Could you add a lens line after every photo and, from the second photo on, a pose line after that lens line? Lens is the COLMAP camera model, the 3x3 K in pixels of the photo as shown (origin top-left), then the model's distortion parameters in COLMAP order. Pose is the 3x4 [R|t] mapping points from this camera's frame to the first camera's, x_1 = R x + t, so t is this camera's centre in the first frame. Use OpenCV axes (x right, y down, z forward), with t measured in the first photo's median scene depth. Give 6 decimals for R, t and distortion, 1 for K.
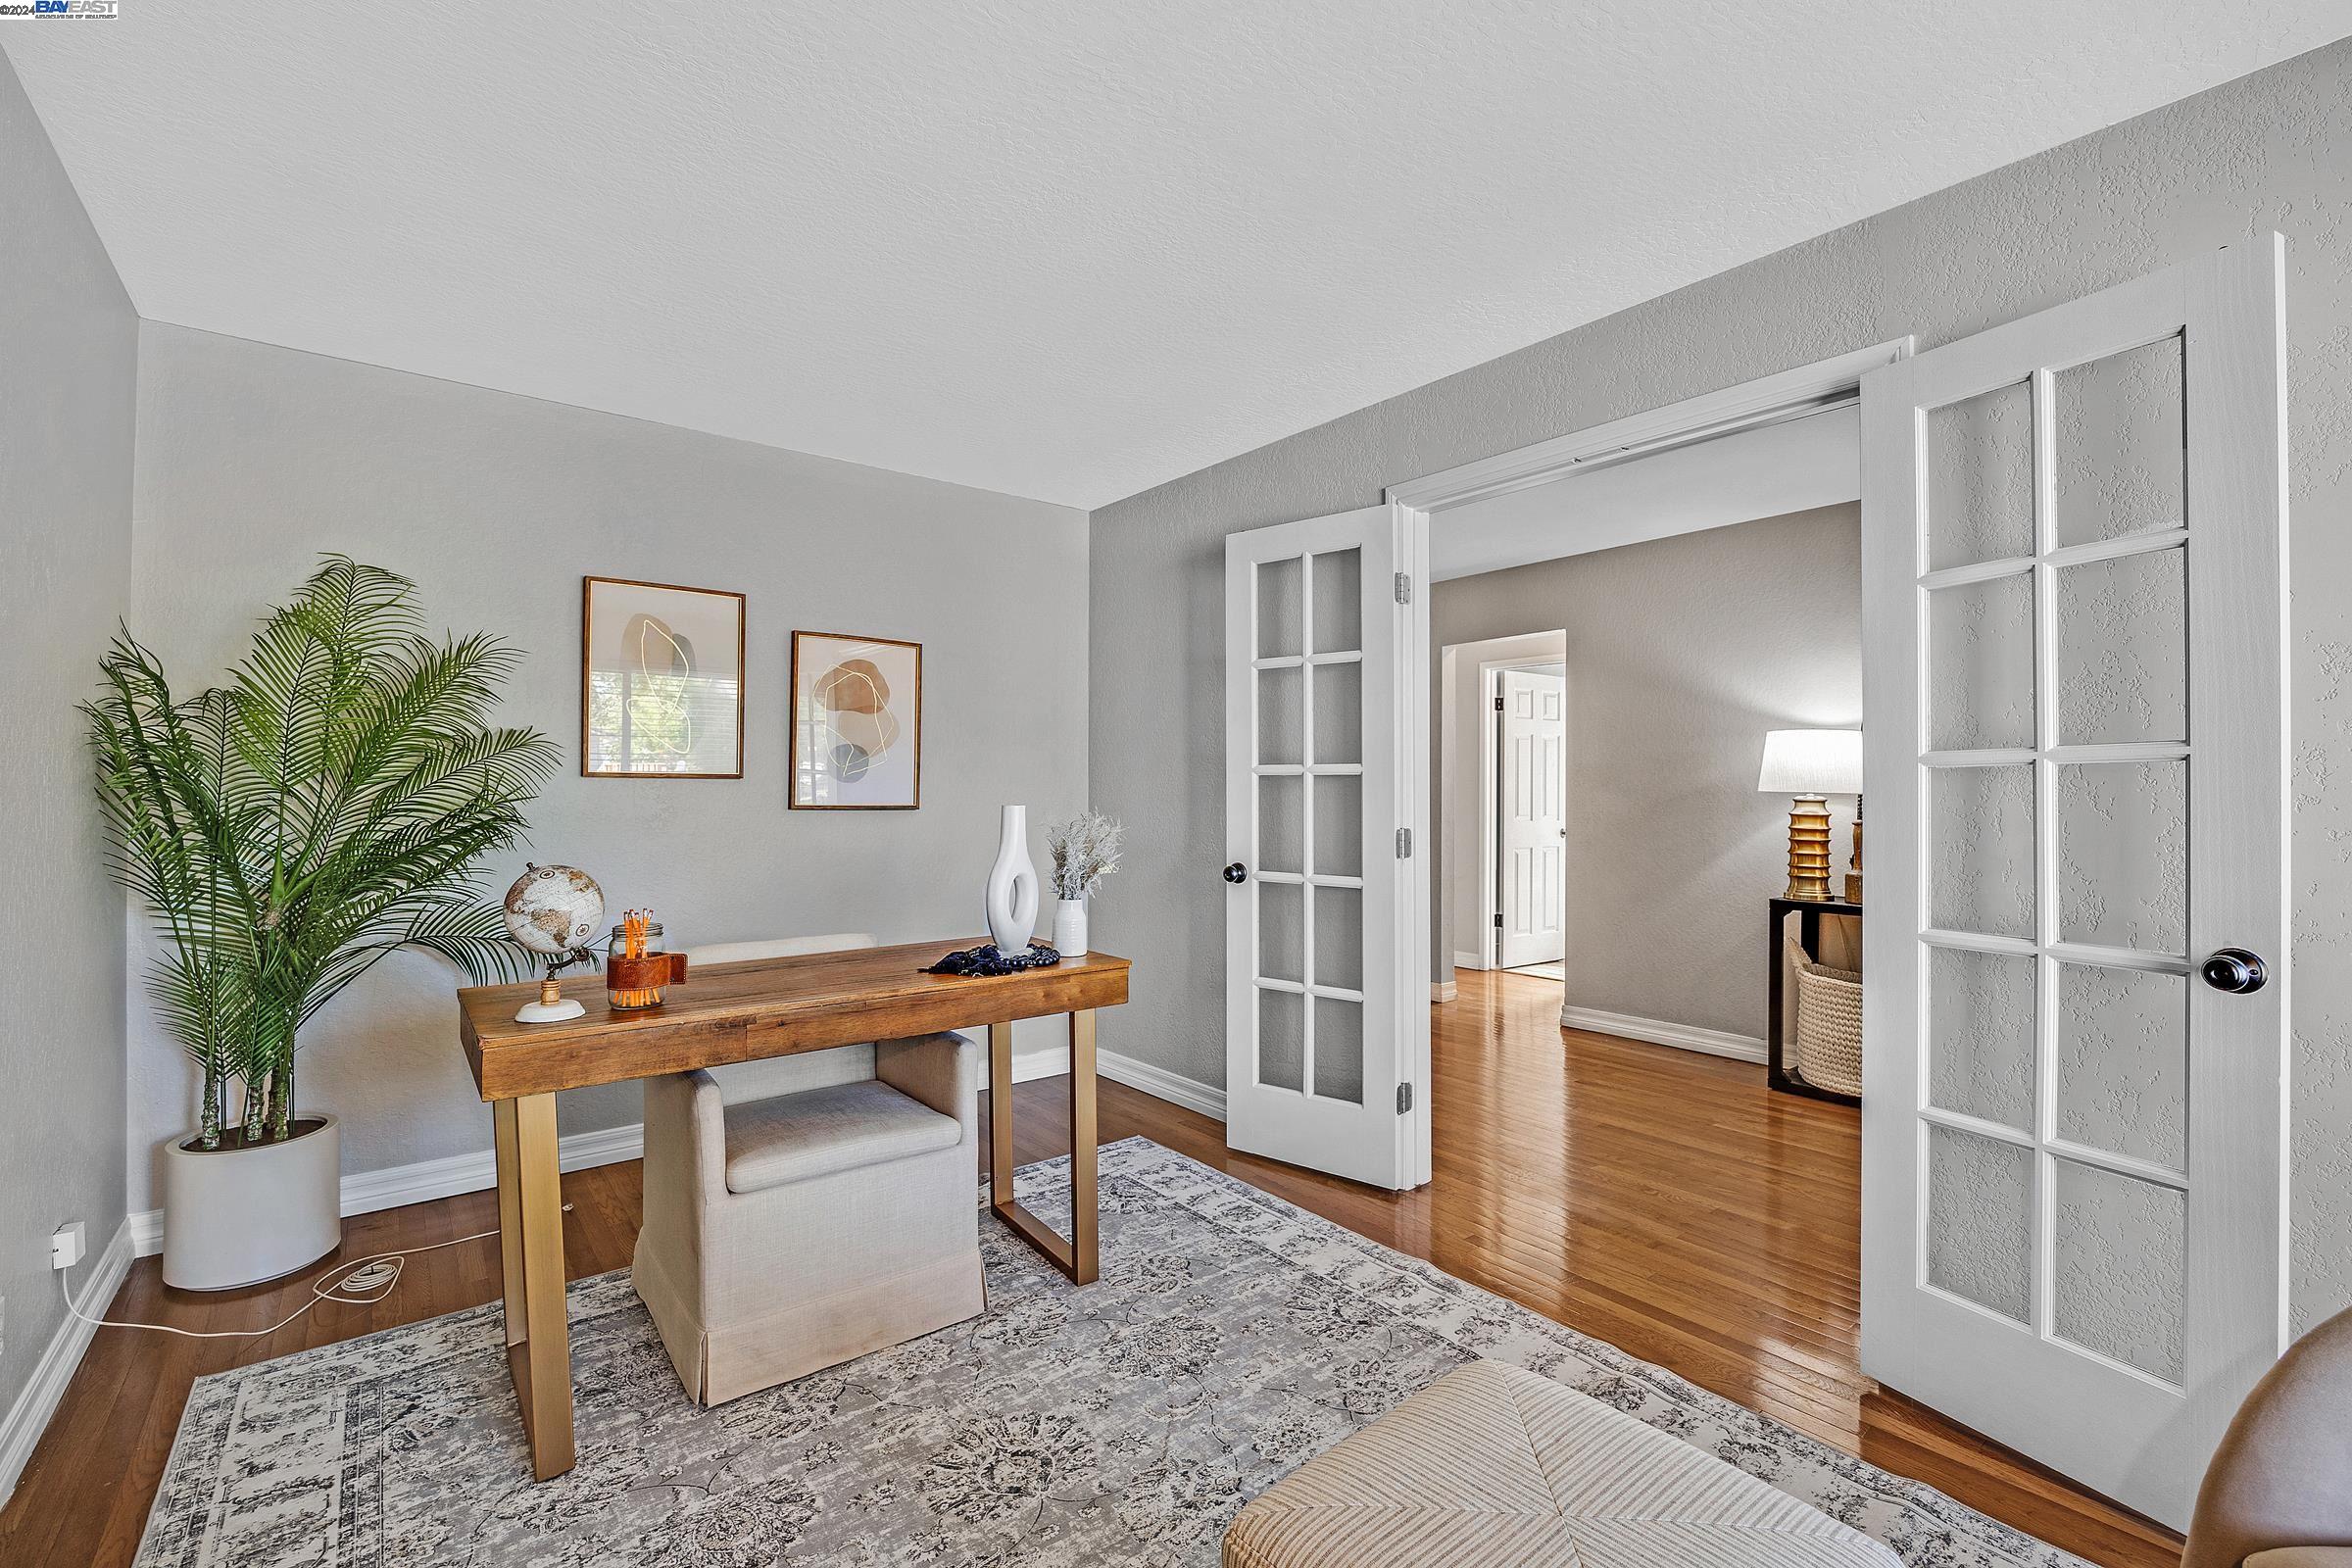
lens RADIAL K [[1017.0, 0, 1178.6], [0, 1017.0, 792.6], [0, 0, 1]] dist [-0.002911, -0.000151]
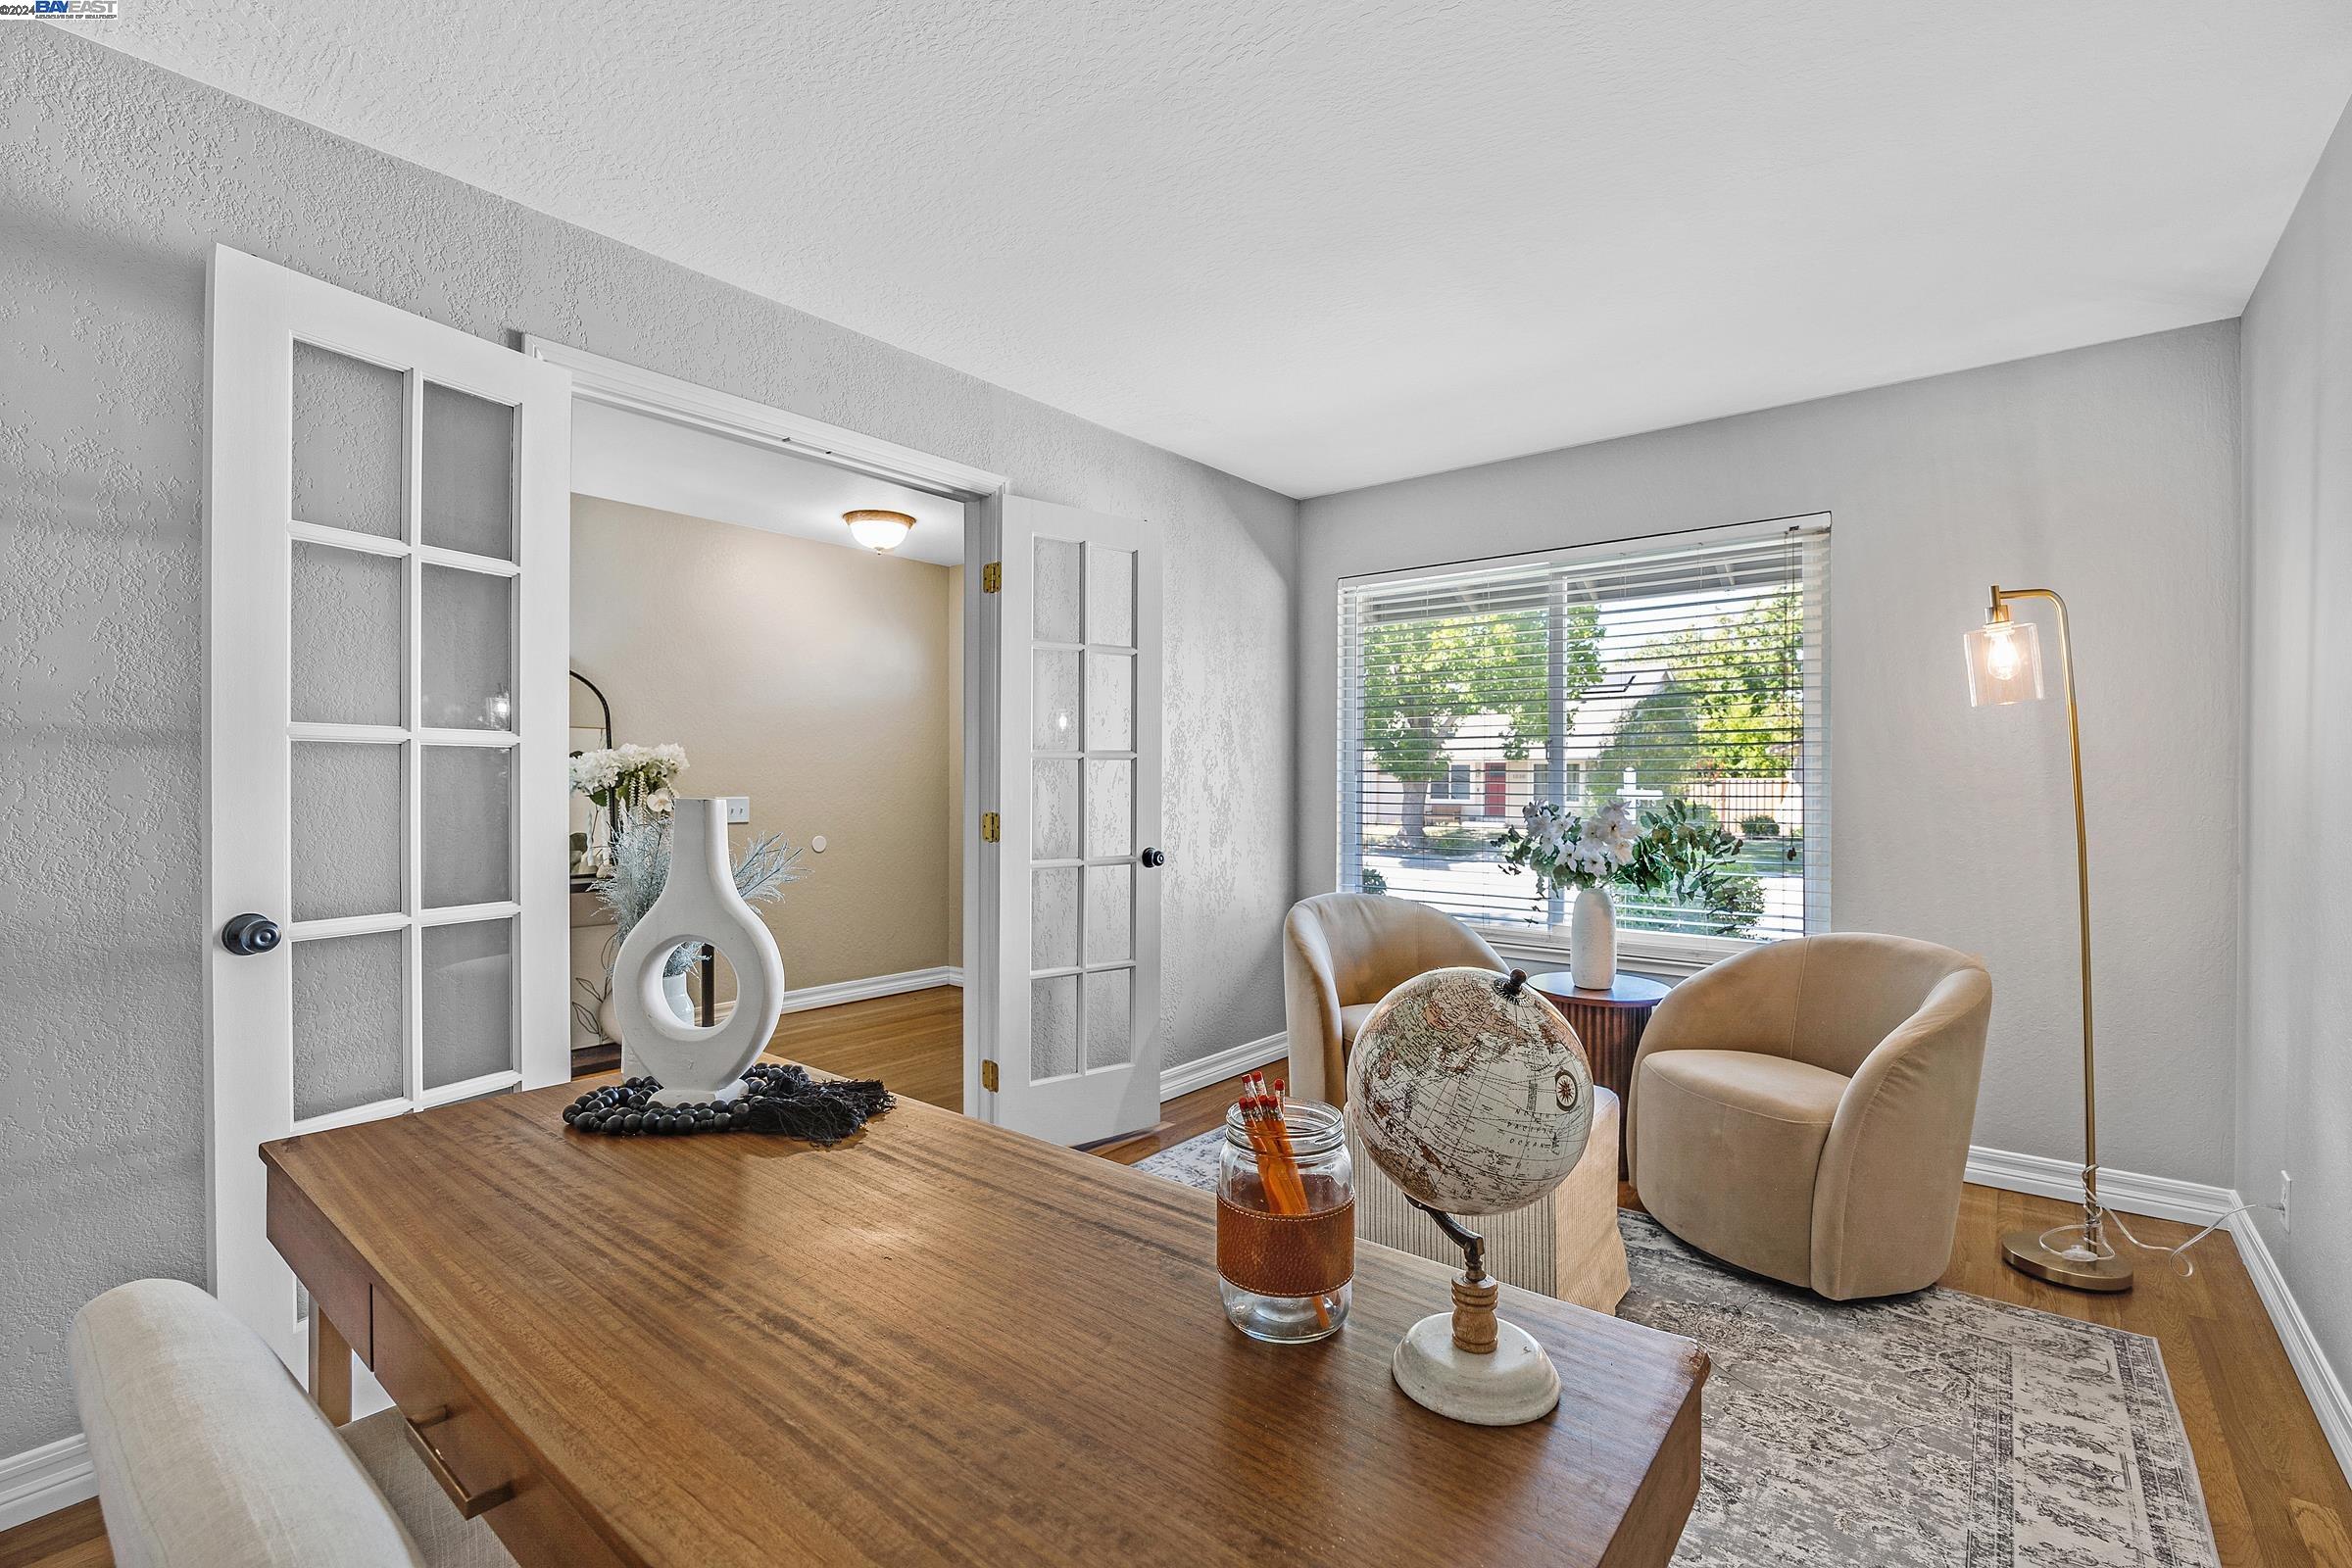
lens RADIAL K [[1037.6, 0, 1170.4], [0, 1037.6, 782.2], [0, 0, 1]] dist [-0.000436, 0.000051]
pose [[-0.222467, -0.008625, 0.974902, -1.369171], [-0.008335, 0.999941, 0.006944, -0.007185], [-0.974905, -0.006581, -0.222526, 1.710277]]
